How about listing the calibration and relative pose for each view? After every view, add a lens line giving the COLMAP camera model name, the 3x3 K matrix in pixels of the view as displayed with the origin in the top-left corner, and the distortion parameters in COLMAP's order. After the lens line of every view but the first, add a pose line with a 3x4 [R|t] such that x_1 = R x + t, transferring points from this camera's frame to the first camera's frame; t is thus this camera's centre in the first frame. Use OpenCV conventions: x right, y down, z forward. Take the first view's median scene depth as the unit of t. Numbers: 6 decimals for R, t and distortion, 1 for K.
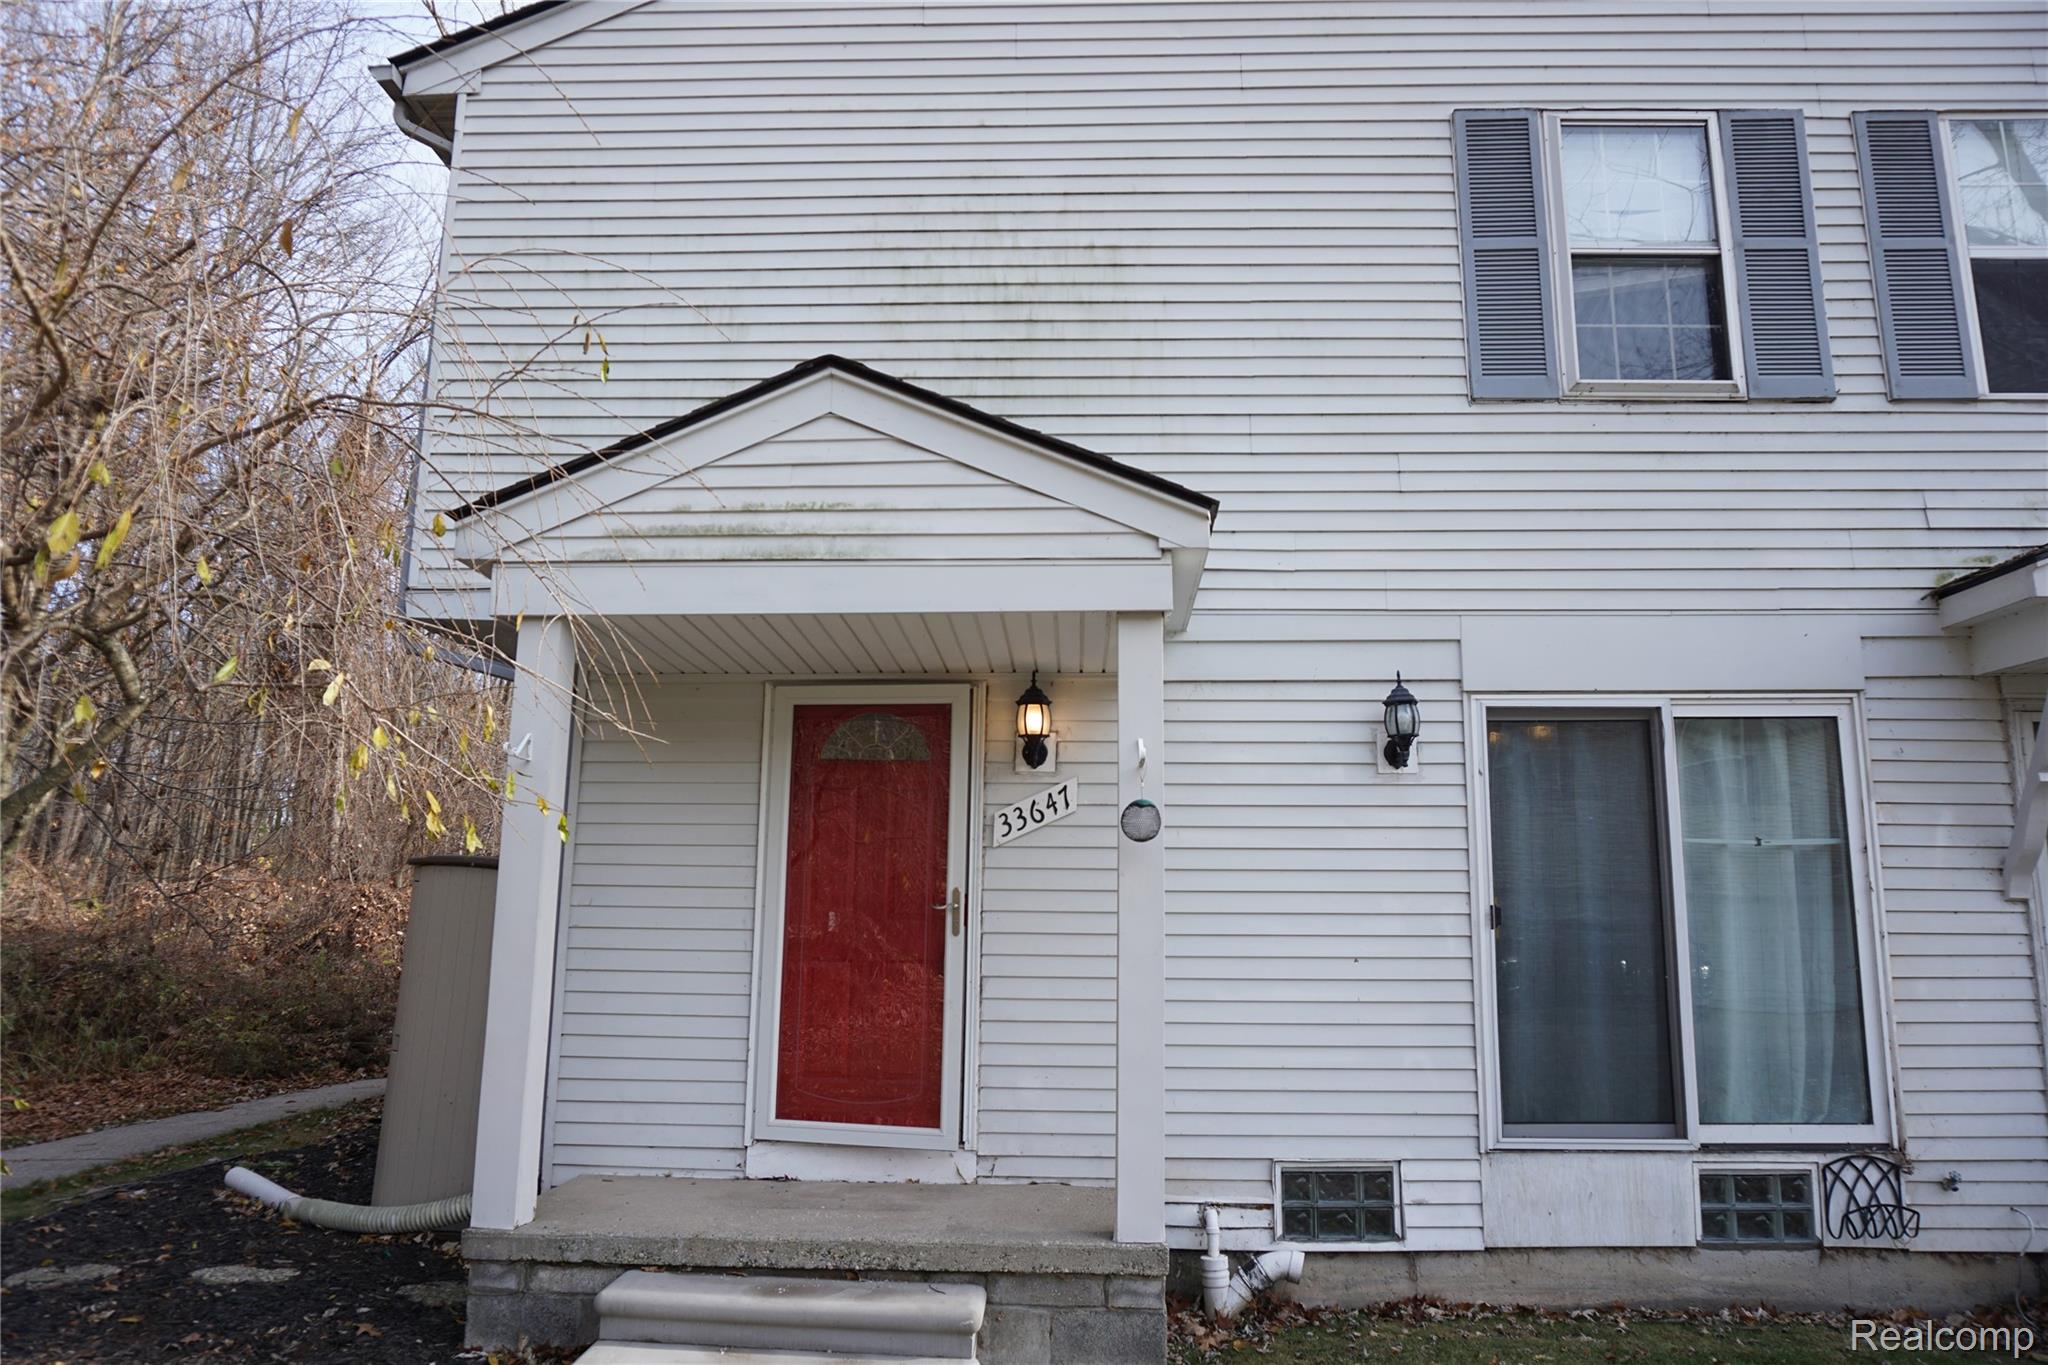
lens RADIAL K [[1396.0, 0, 1024.0], [0, 1396.0, 682.5], [0, 0, 1]] dist [-0.047582, 0.022610]
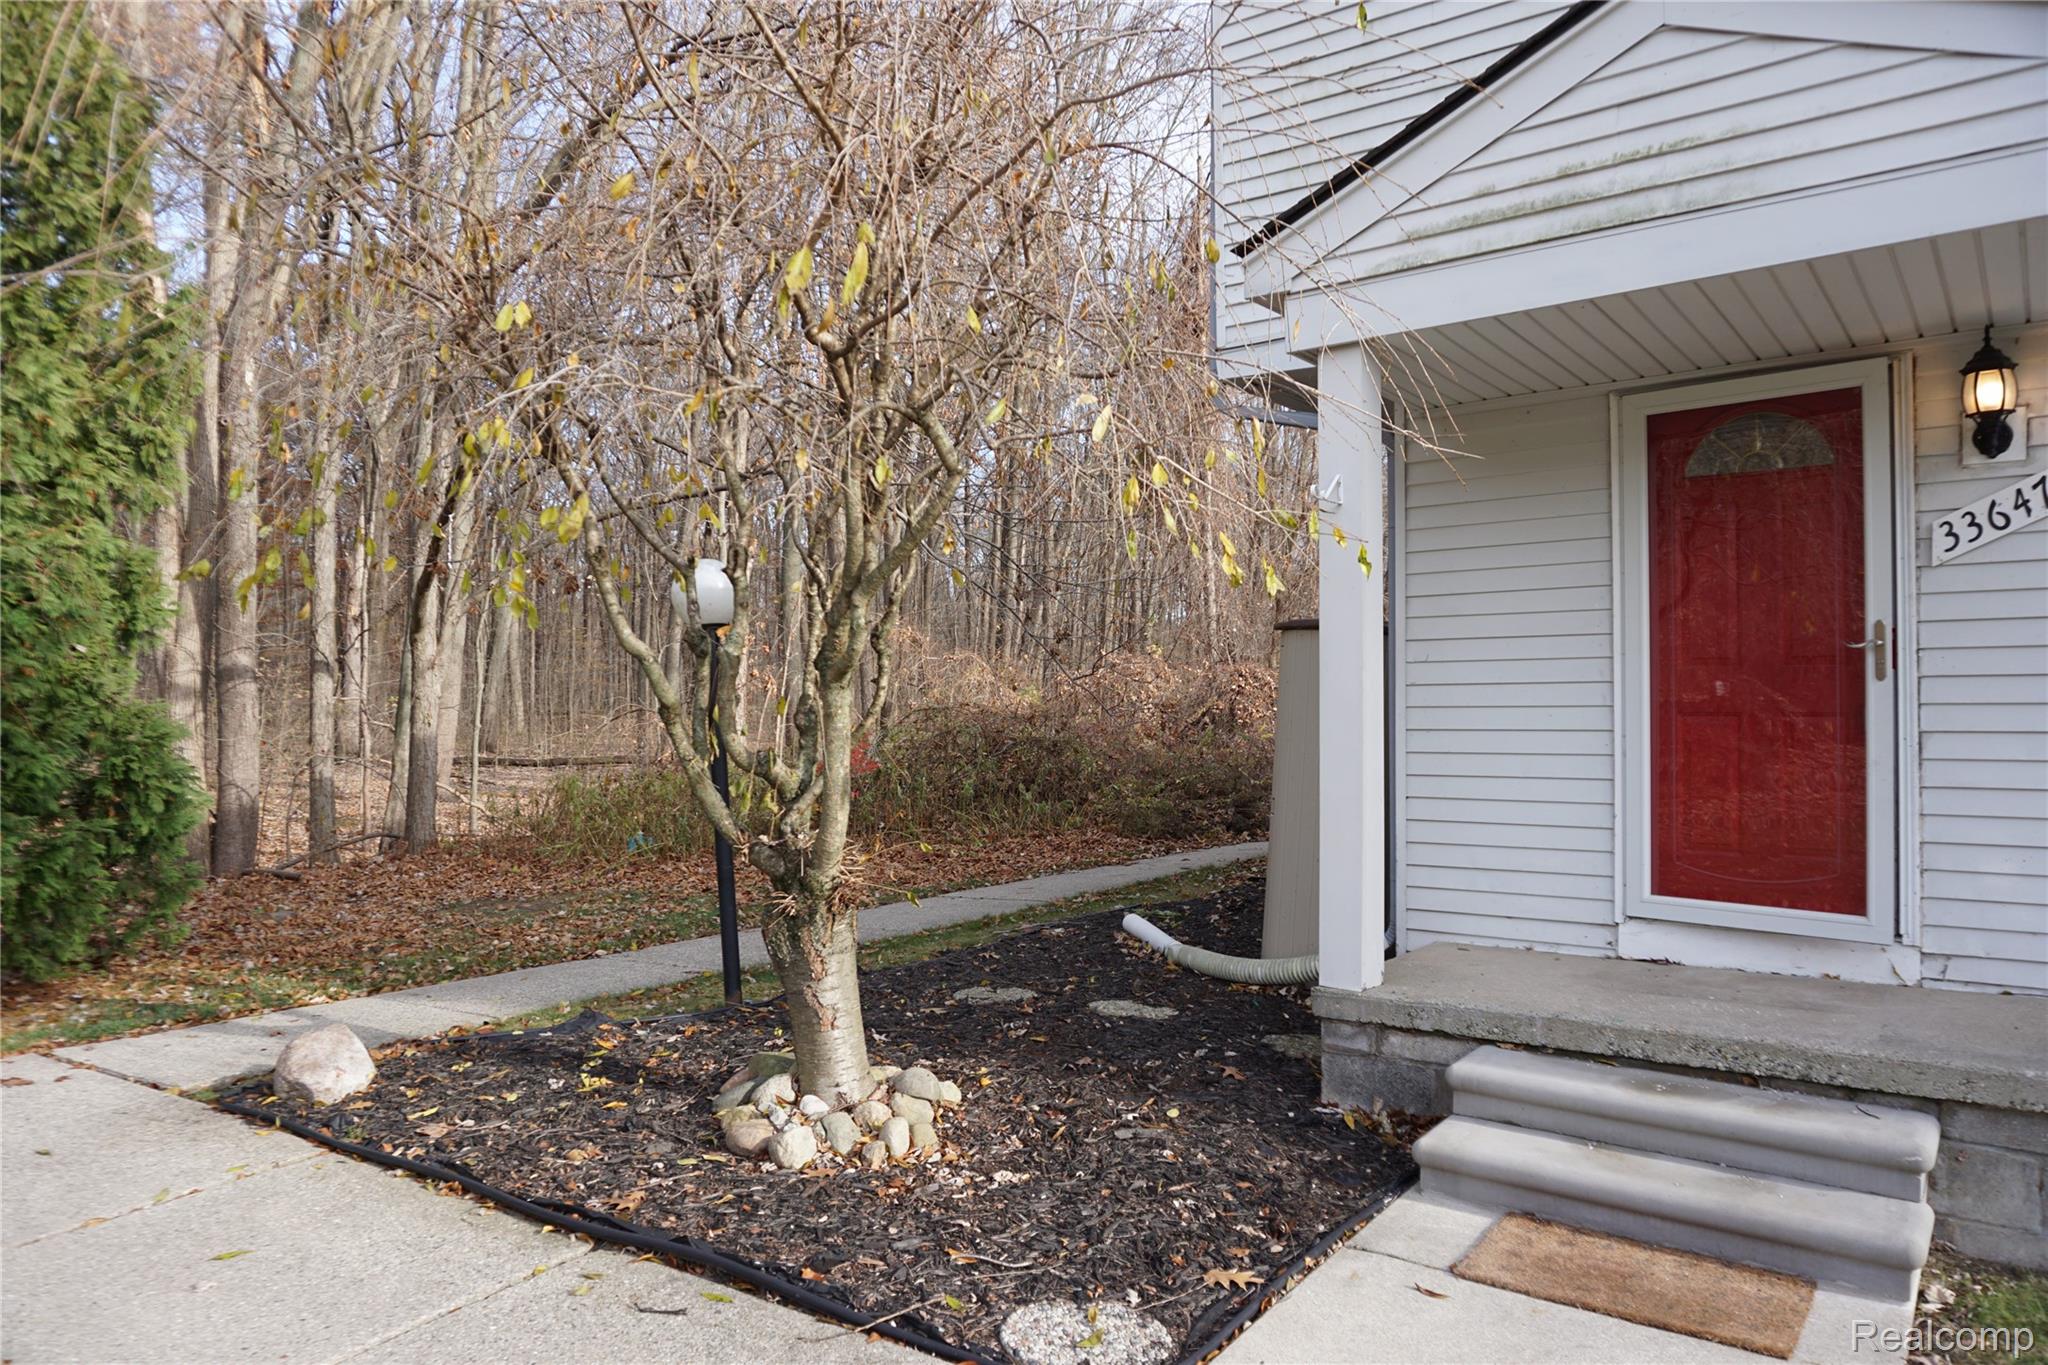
lens RADIAL K [[1396.0, 0, 1024.0], [0, 1396.0, 682.5], [0, 0, 1]] dist [-0.047582, 0.022610]
pose [[0.821037, -0.026403, -0.570264, -0.003325], [0.115599, 0.985925, 0.120785, 0.032520], [0.559048, -0.165091, 0.812533, 0.095742]]
